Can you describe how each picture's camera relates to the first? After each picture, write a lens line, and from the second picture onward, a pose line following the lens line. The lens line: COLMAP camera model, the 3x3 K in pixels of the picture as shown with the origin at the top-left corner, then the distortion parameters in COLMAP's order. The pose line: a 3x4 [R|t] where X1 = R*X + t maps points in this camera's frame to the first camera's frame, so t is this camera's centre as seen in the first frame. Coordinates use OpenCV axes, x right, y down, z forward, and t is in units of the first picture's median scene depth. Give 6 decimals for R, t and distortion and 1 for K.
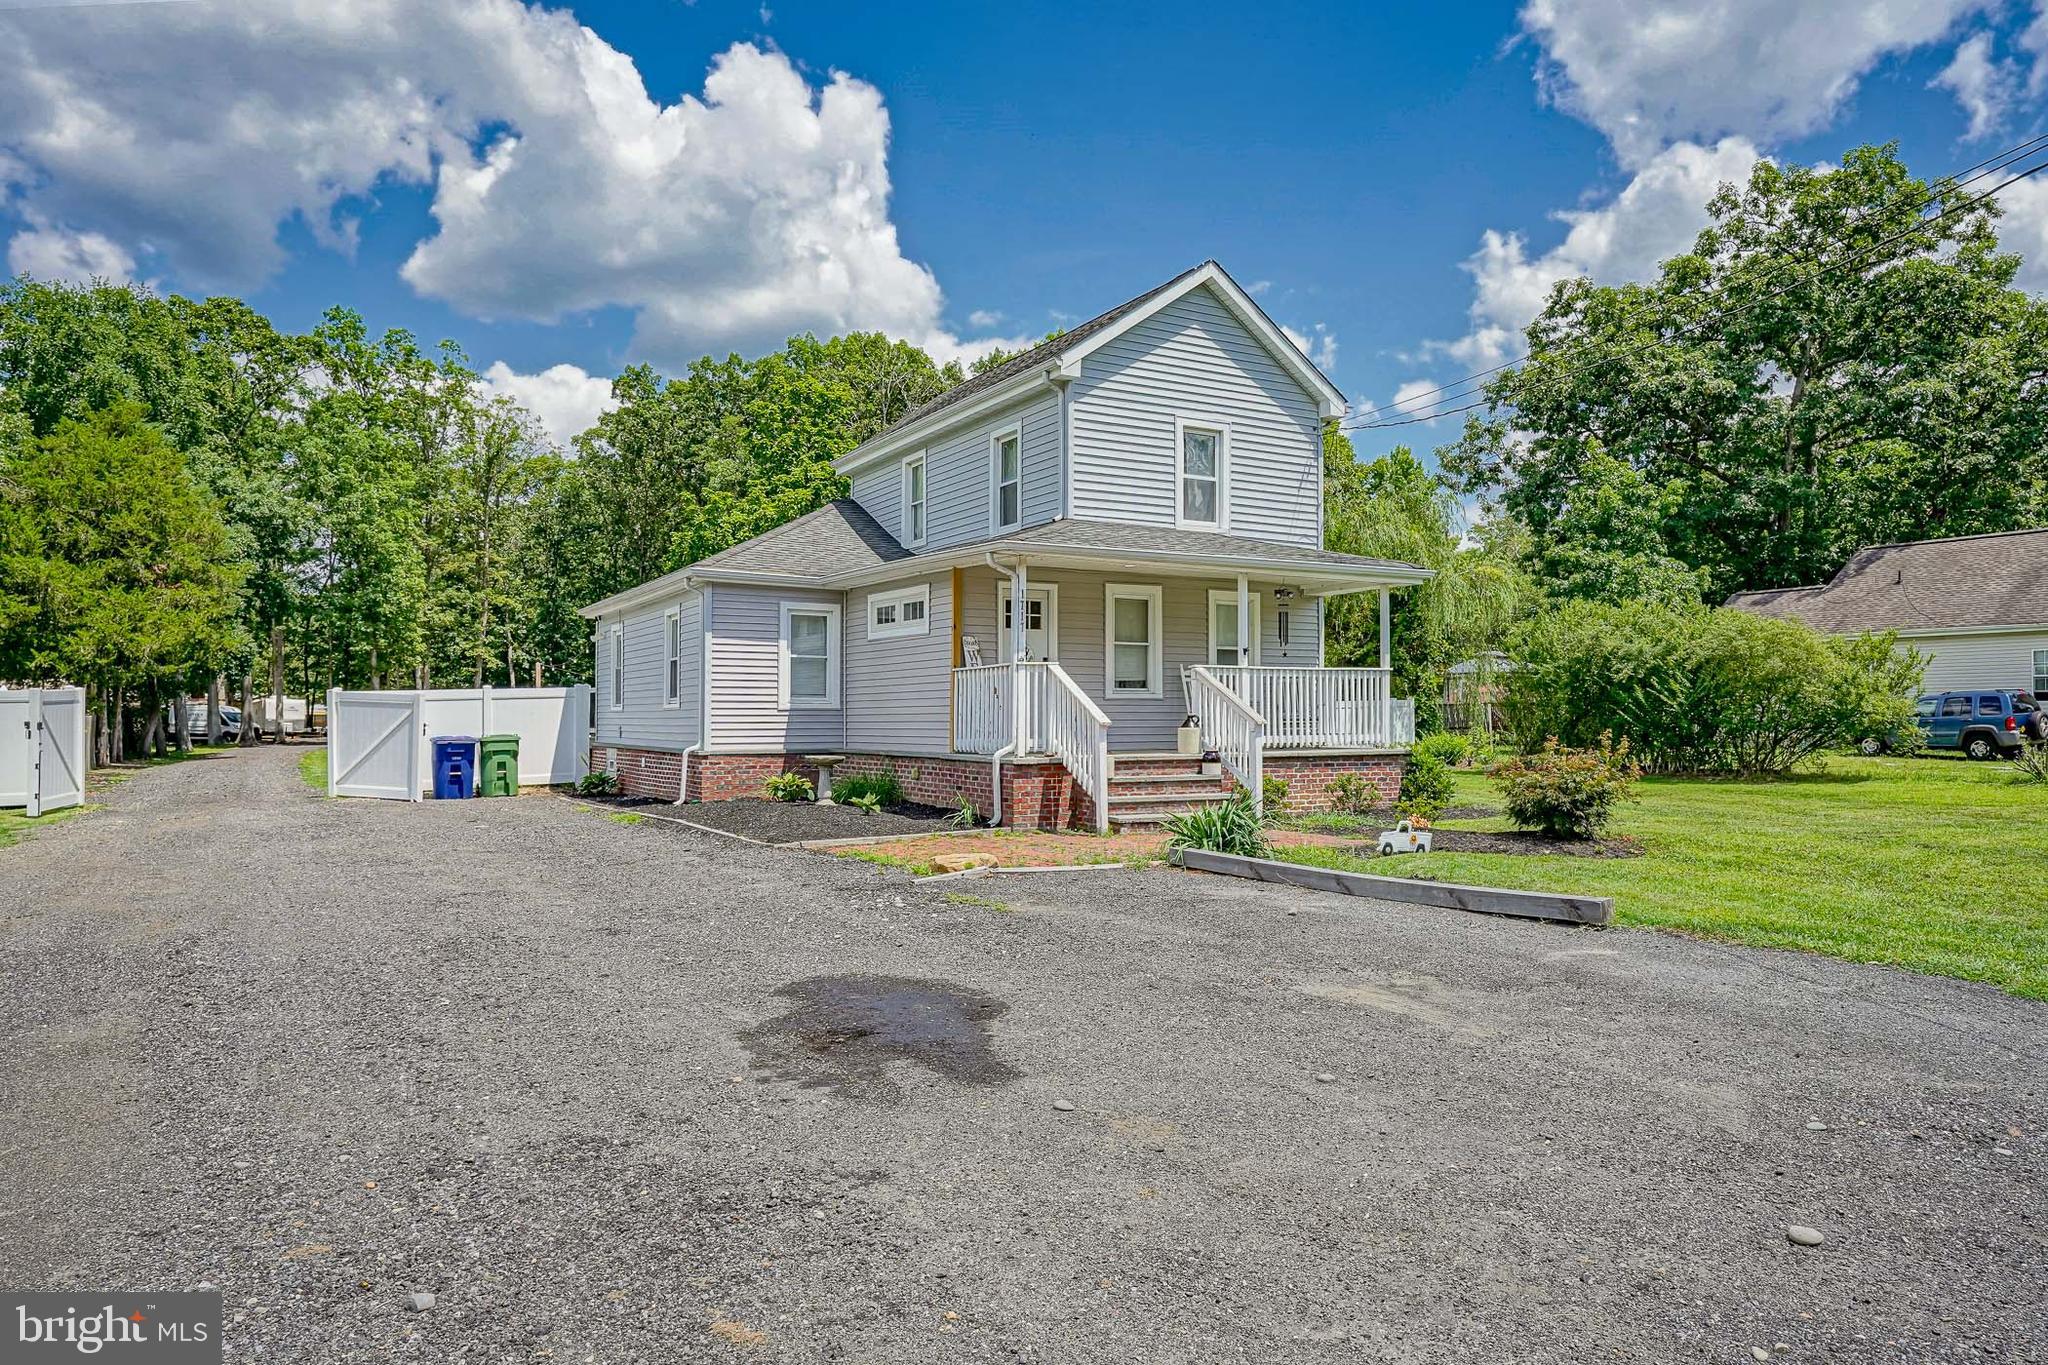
lens RADIAL K [[1312.8, 0, 1048.1], [0, 1312.8, 695.8], [0, 0, 1]] dist [-0.000775, -0.000416]
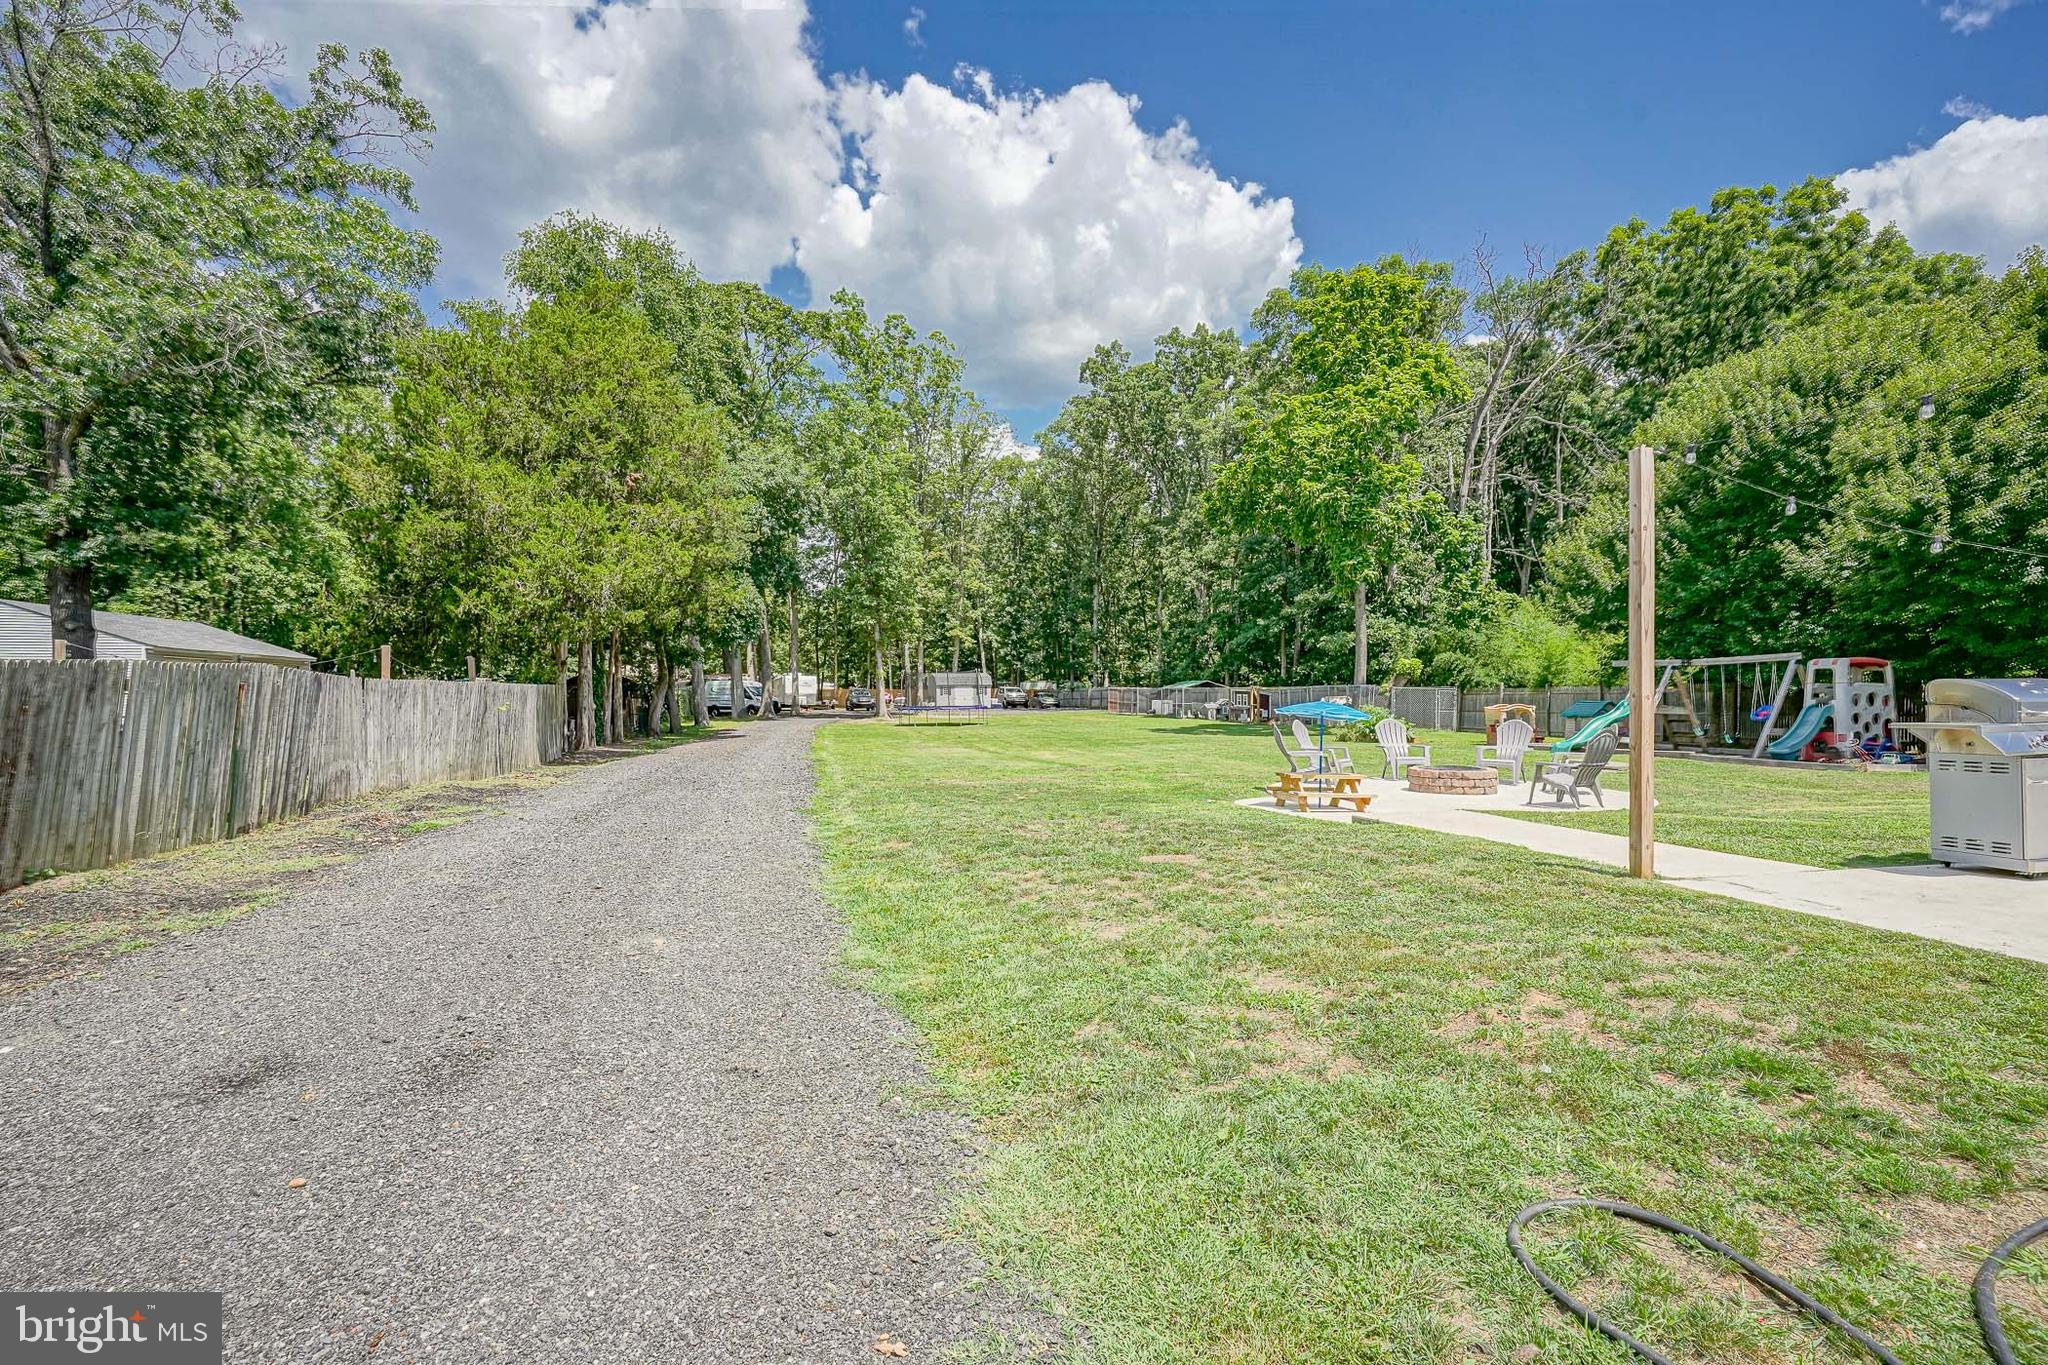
lens RADIAL K [[981.6, 0, 1031.7], [0, 981.6, 692.1], [0, 0, 1]] dist [0.002010, 0.000698]
pose [[0.955306, 0.000306, -0.295617, -0.338128], [0.004037, 0.999893, 0.014083, 0.013092], [0.295590, -0.014647, 0.955203, 0.598574]]
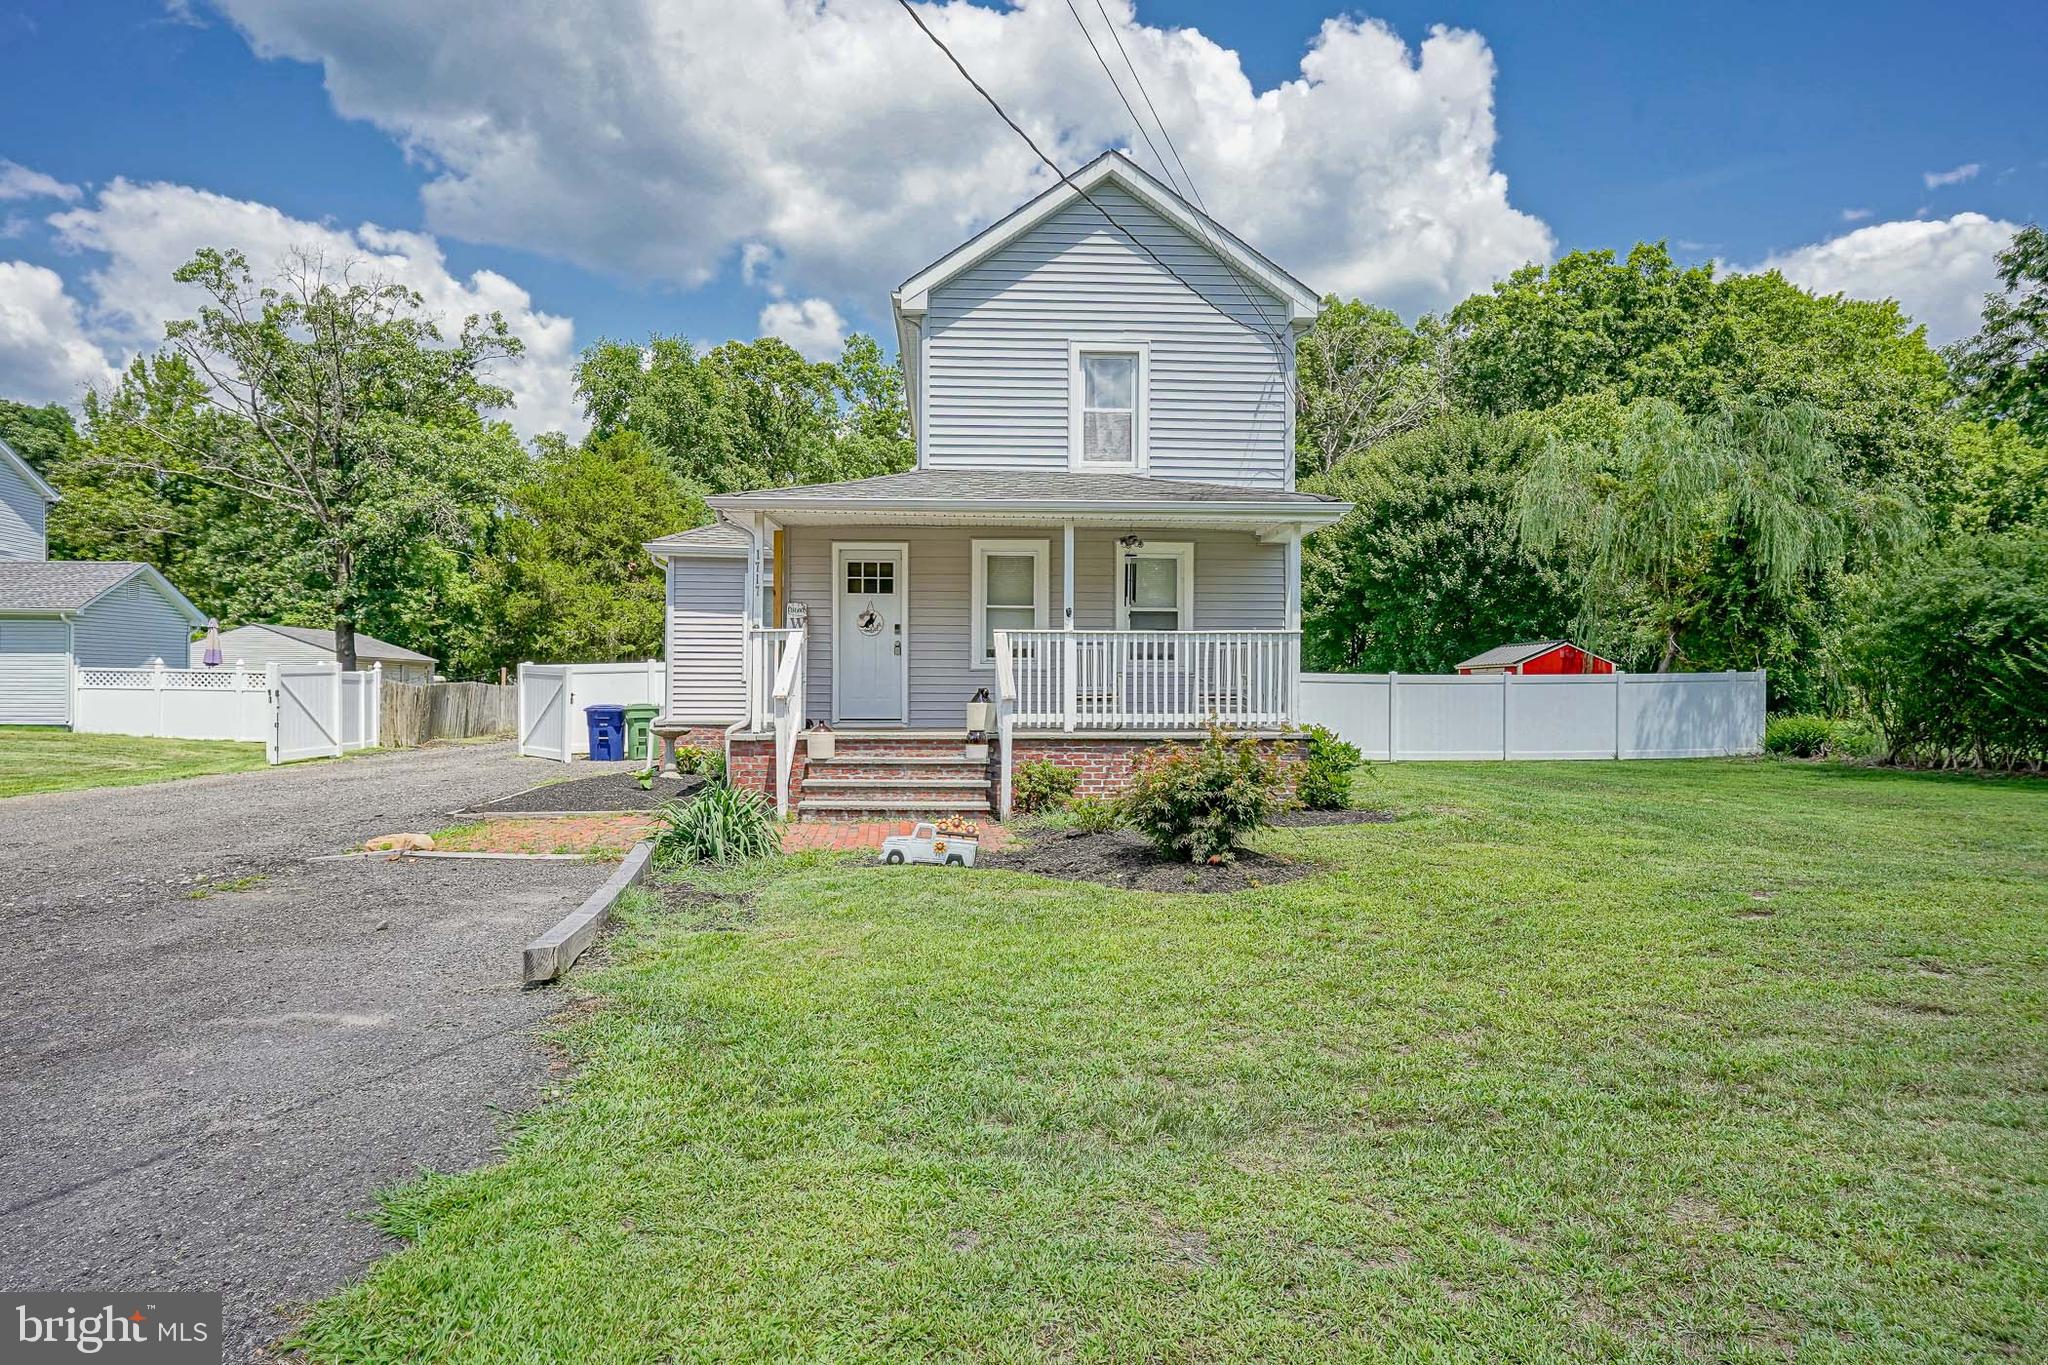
lens RADIAL K [[1282.3, 0, 1028.6], [0, 1282.3, 701.1], [0, 0, 1]] dist [-0.004527, -0.000625]
pose [[0.891471, 0.008732, -0.452994, 0.211654], [0.002217, 0.999718, 0.023634, 0.001352], [0.453073, -0.022073, 0.891200, 0.108941]]
